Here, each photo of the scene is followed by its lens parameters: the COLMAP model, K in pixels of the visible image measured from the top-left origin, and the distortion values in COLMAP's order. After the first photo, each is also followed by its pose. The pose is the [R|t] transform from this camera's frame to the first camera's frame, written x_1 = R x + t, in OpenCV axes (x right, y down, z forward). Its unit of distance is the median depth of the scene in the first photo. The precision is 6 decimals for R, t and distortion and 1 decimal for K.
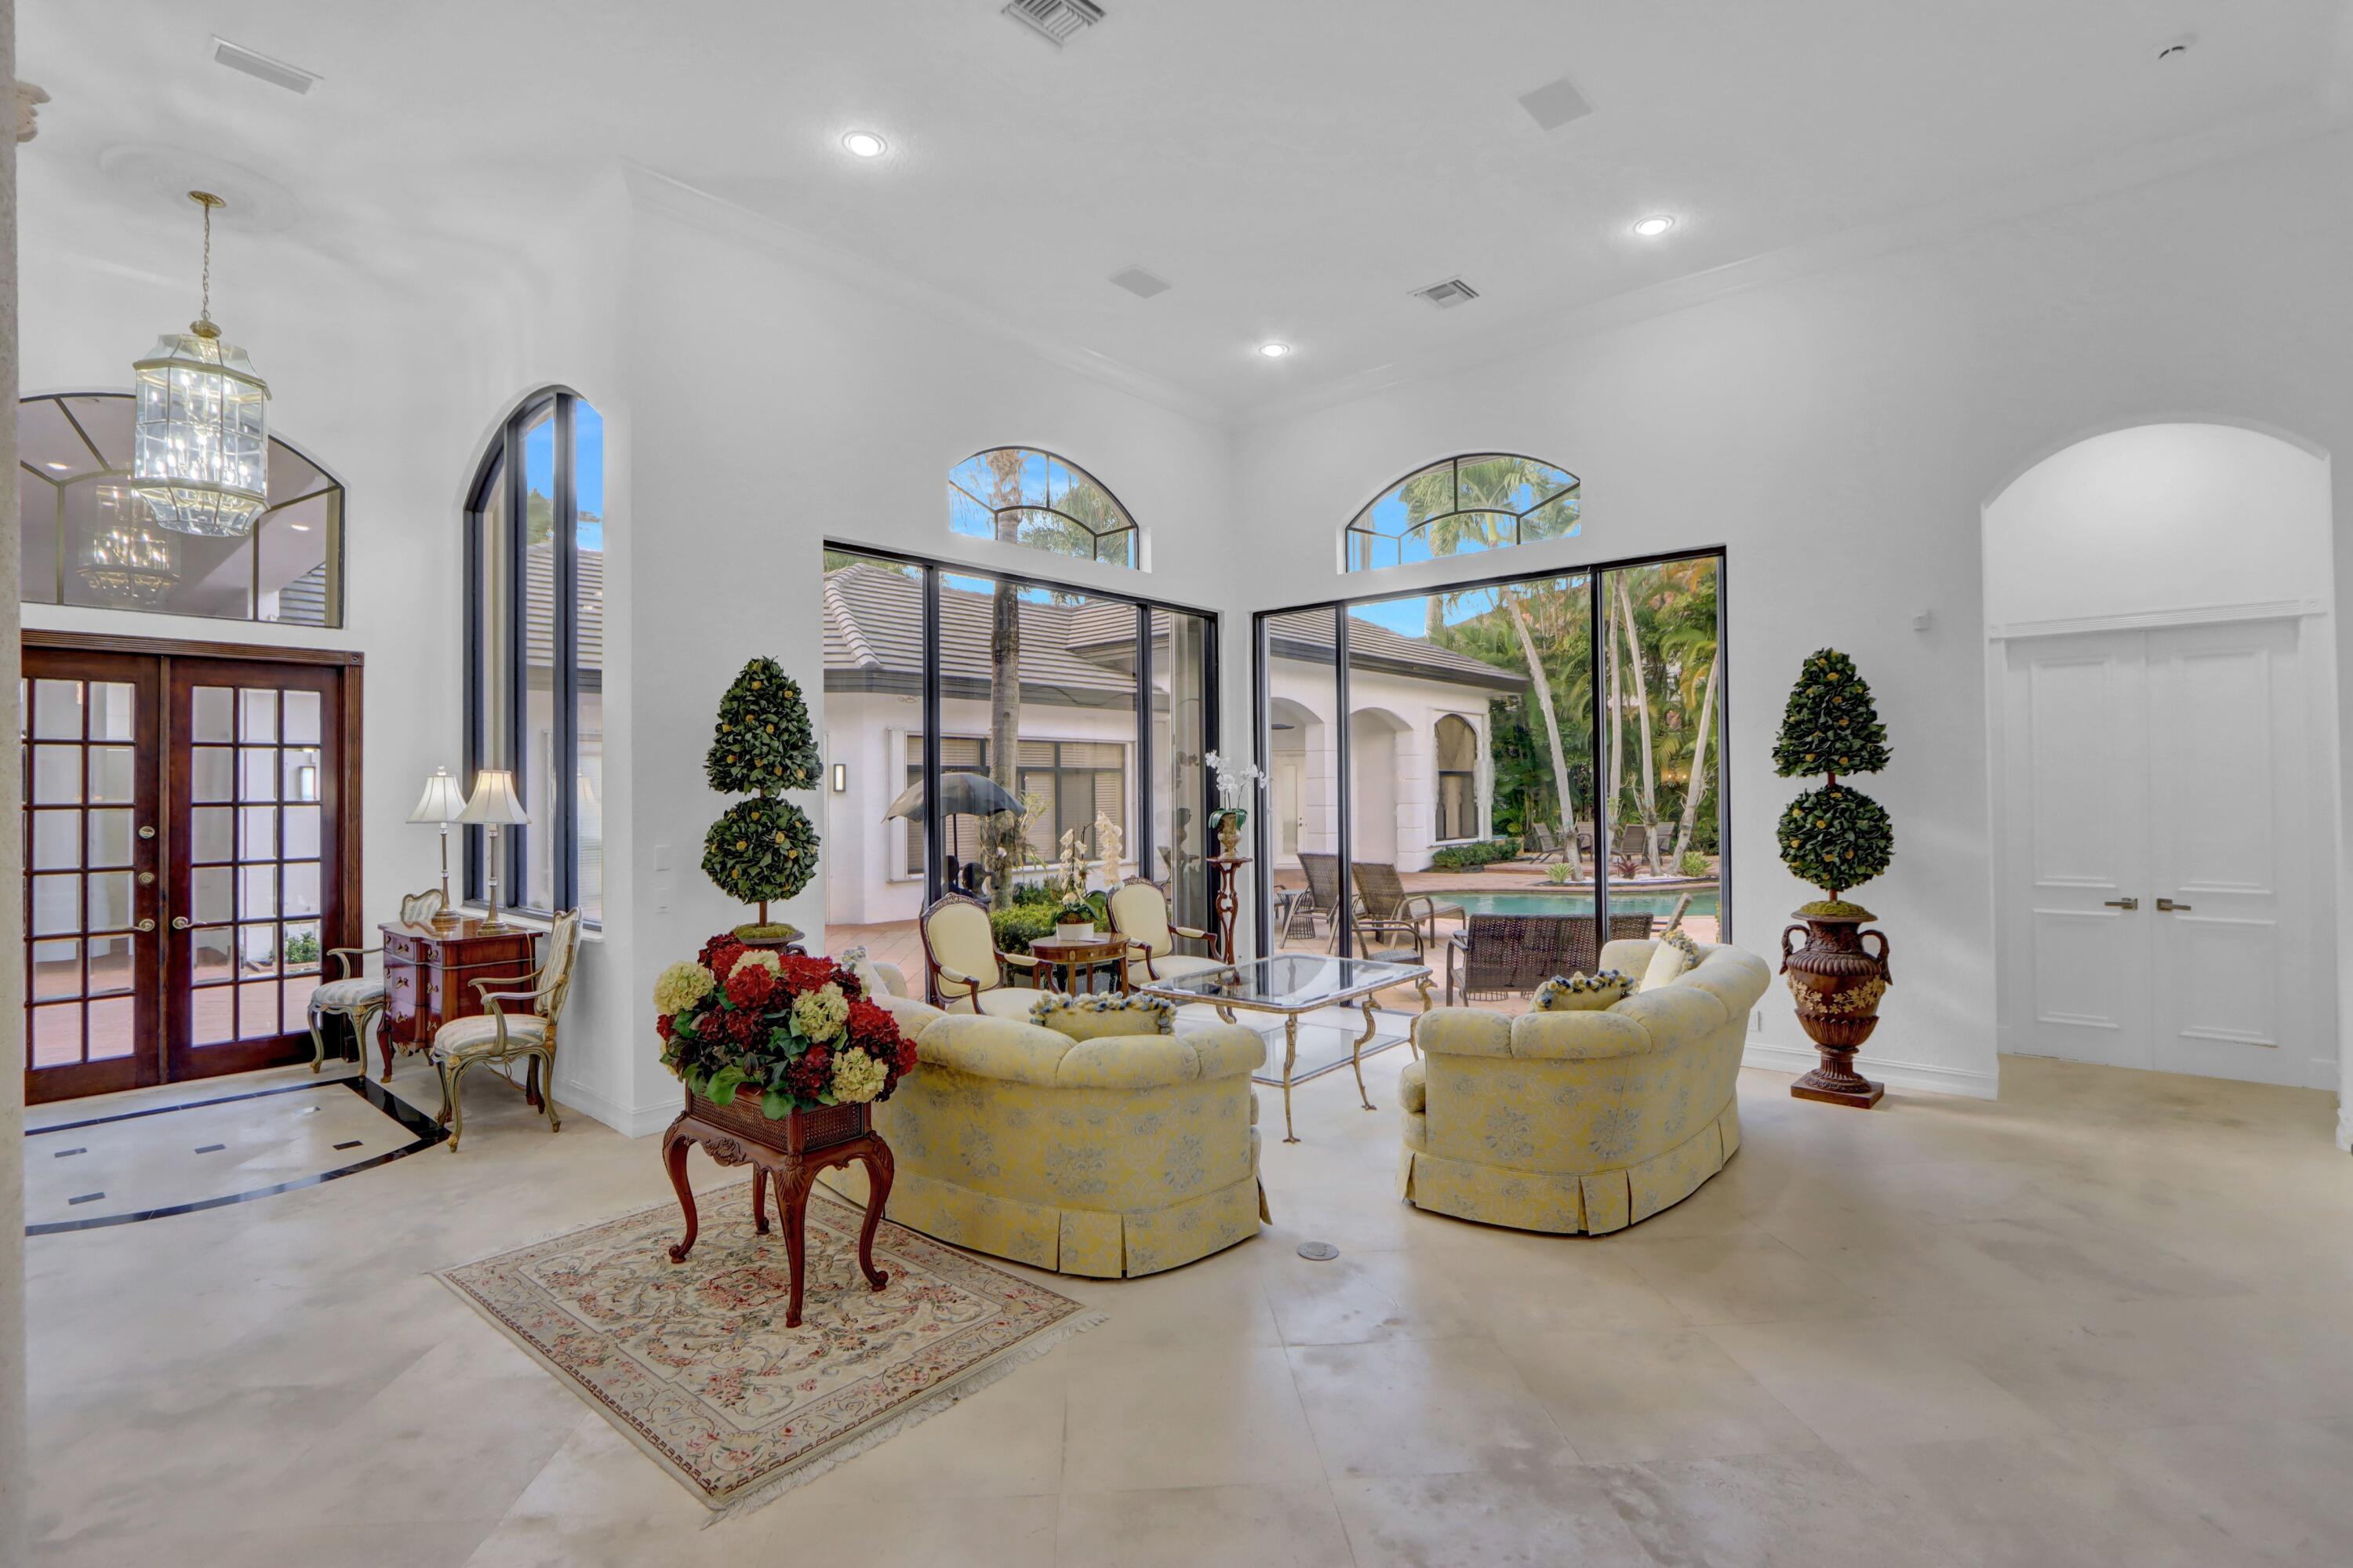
lens RADIAL K [[1118.5, 0, 1171.6], [0, 1118.5, 777.9], [0, 0, 1]] dist [-0.002175, -0.000187]
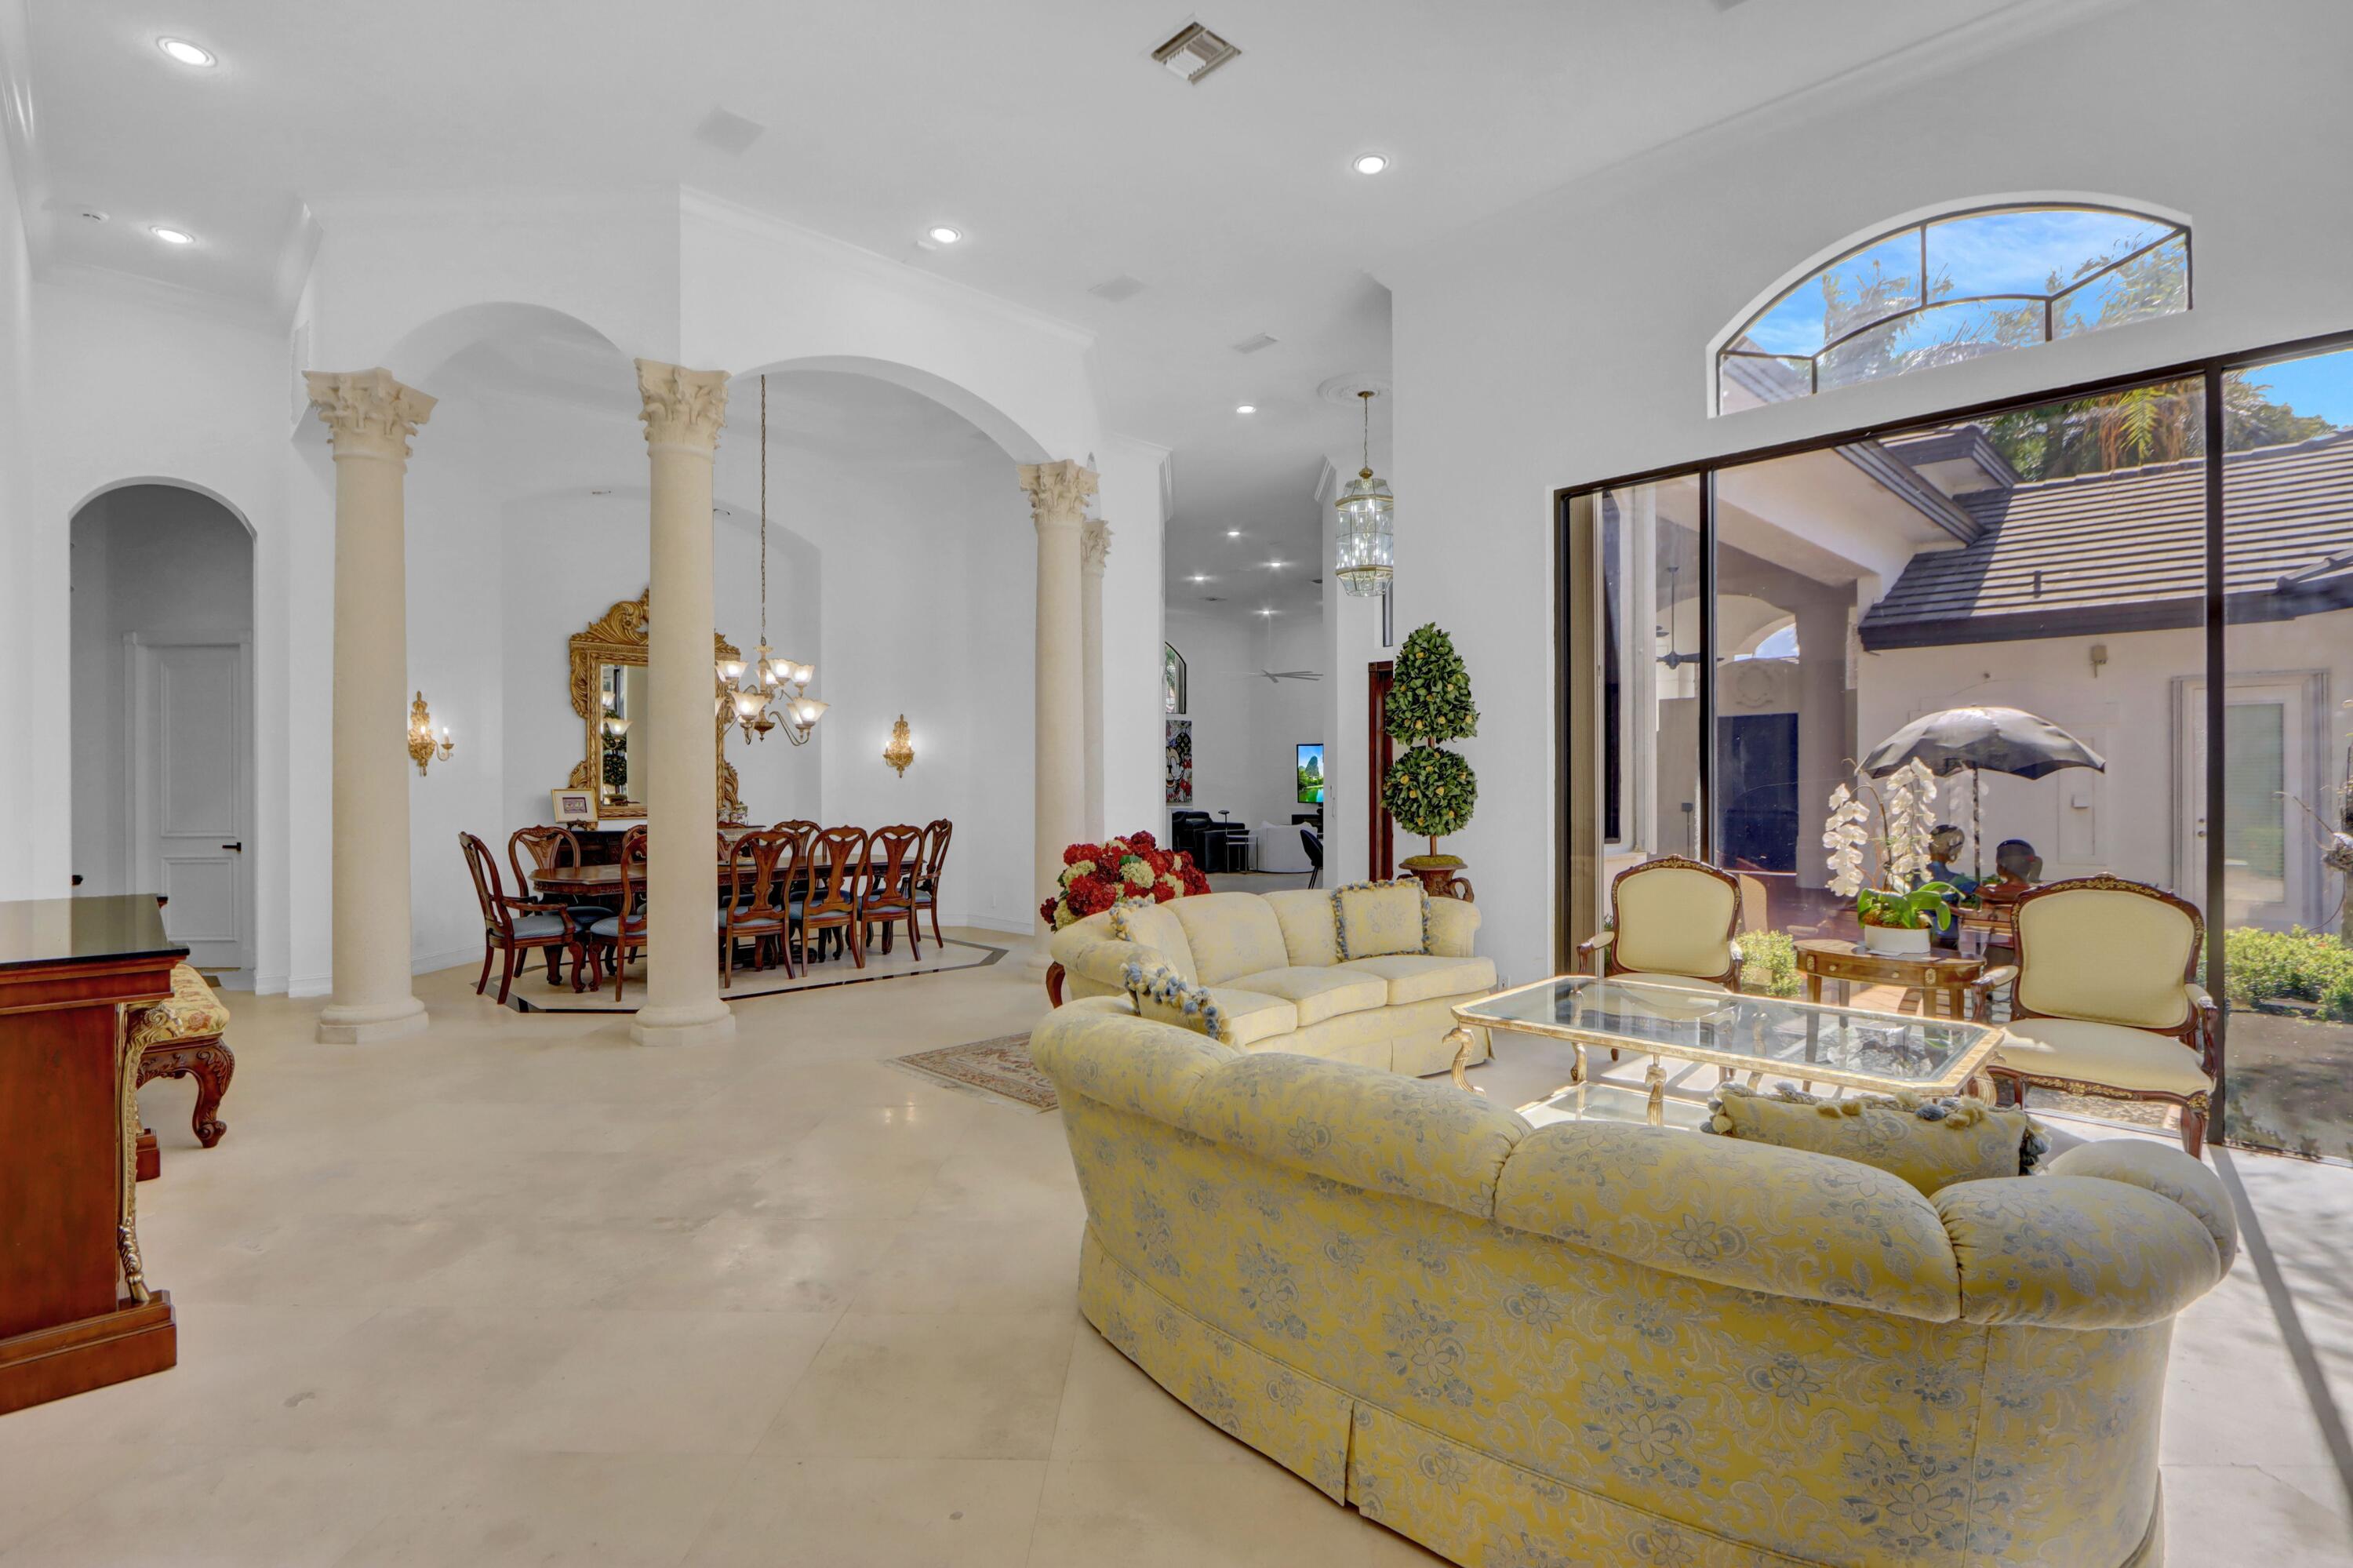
lens RADIAL K [[1118.5, 0, 1168.8], [0, 1118.5, 779.5], [0, 0, 1]] dist [-0.002175, -0.000187]
pose [[-0.094676, 0.018212, -0.995342, 1.398894], [0.013258, 0.999767, 0.017032, 0.045445], [0.995420, -0.011584, -0.094895, 1.407559]]
